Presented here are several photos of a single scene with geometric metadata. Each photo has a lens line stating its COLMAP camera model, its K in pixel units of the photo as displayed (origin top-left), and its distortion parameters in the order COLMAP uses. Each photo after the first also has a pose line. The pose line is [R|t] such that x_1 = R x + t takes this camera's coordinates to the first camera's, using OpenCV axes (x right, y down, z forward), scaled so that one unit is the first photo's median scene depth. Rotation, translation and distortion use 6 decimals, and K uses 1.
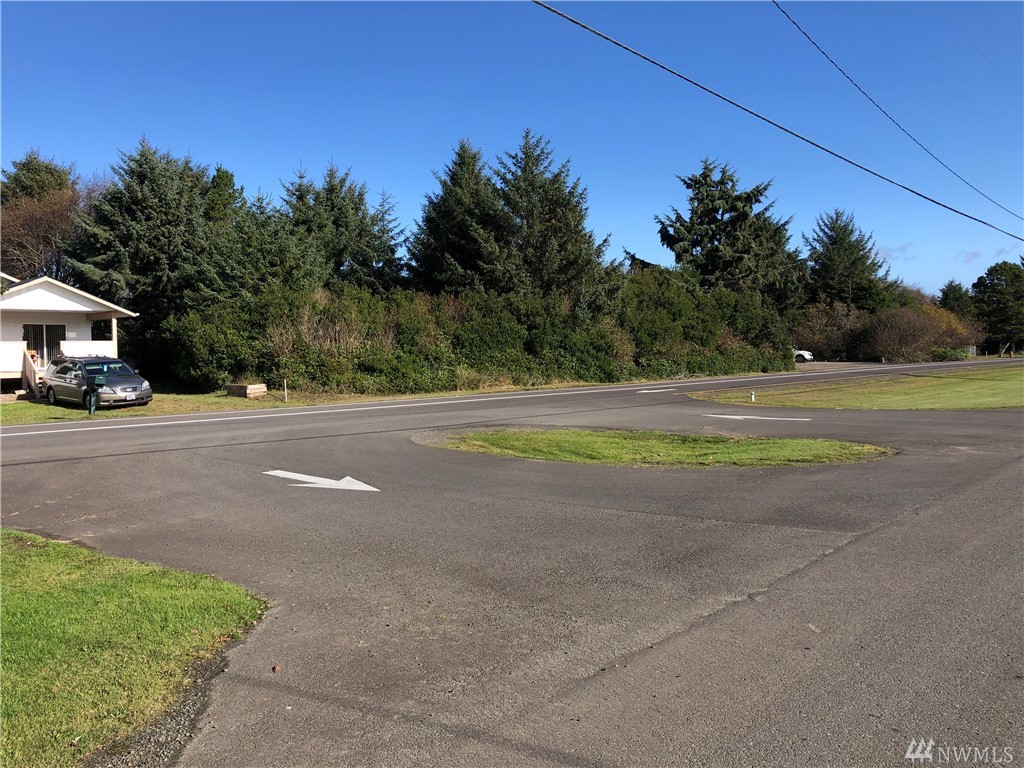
lens RADIAL K [[834.4, 0, 508.9], [0, 834.4, 376.9], [0, 0, 1]] dist [0.039512, -0.054212]
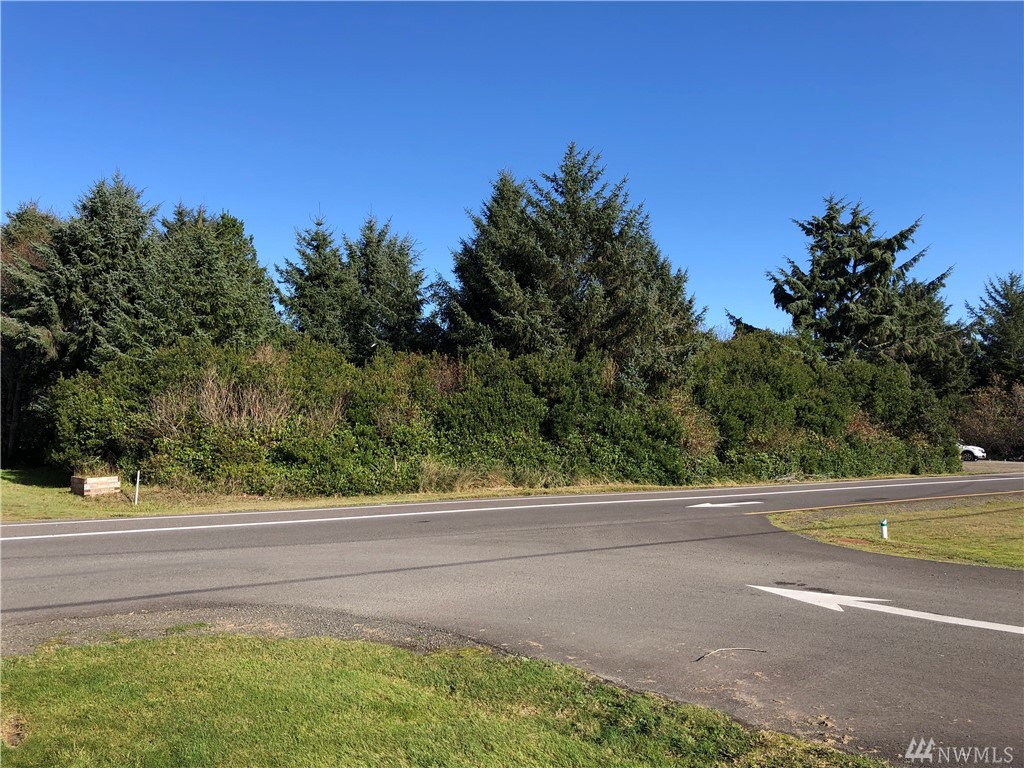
lens RADIAL K [[834.4, 0, 506.8], [0, 834.4, 370.1], [0, 0, 1]] dist [0.039512, -0.054212]
pose [[0.986558, 0.006464, -0.163285, 0.092280], [-0.024848, 0.993533, -0.110796, -0.006933], [0.161513, 0.113364, 0.980338, 0.281547]]
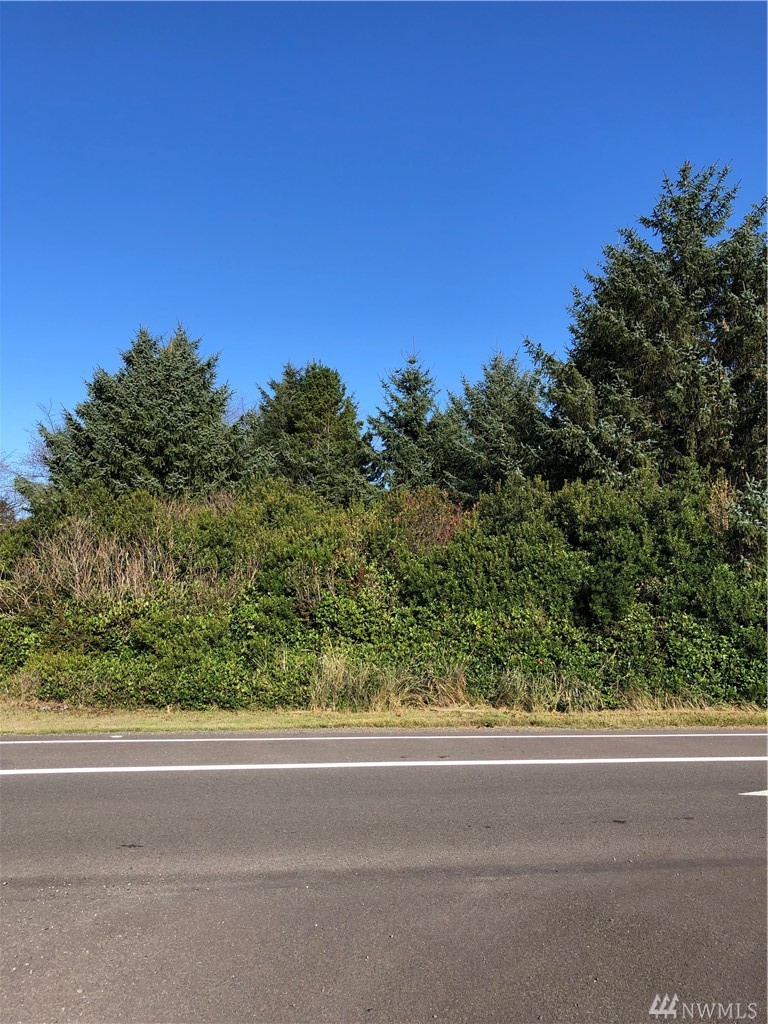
lens RADIAL K [[834.4, 0, 393.3], [0, 834.4, 508.1], [0, 0, 1]] dist [0.039512, -0.054212]
pose [[0.820810, -0.047898, -0.569190, 0.157388], [-0.048707, 0.986980, -0.153294, -0.014766], [0.569121, 0.153549, 0.807789, 0.558439]]
